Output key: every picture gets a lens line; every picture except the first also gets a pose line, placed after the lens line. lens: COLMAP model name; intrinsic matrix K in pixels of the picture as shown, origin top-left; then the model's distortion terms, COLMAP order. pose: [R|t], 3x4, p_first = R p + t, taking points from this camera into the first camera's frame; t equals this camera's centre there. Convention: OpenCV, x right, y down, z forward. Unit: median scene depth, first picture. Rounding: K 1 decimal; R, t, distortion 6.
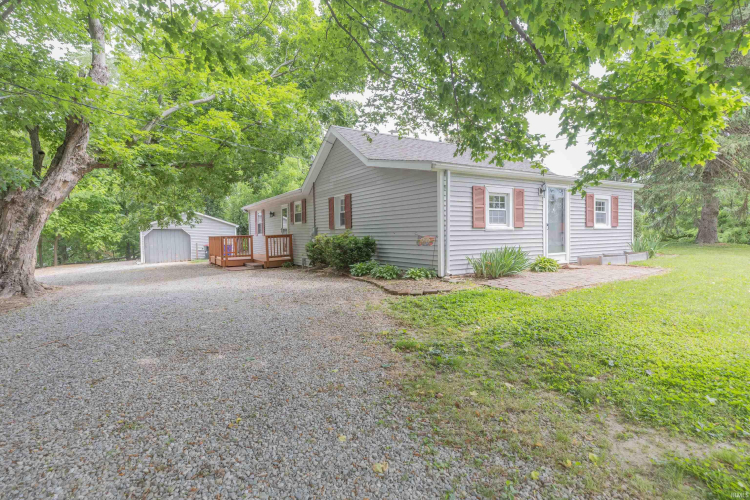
lens RADIAL K [[378.1, 0, 376.3], [0, 378.1, 245.5], [0, 0, 1]] dist [0.000176, 0.000143]
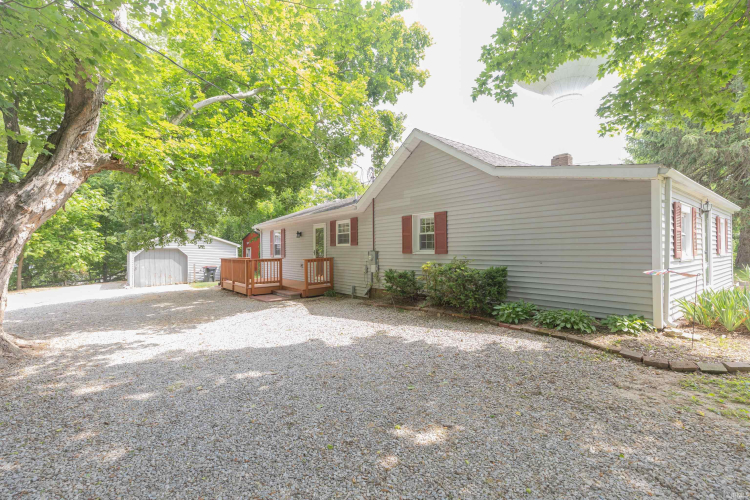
lens RADIAL K [[336.5, 0, 372.8], [0, 336.5, 252.3], [0, 0, 1]] dist [0.007539, 0.000306]
pose [[0.993152, 0.006469, 0.116653, -0.246573], [-0.003226, 0.999604, -0.027964, -0.023057], [-0.116788, 0.027396, 0.992779, 0.243432]]
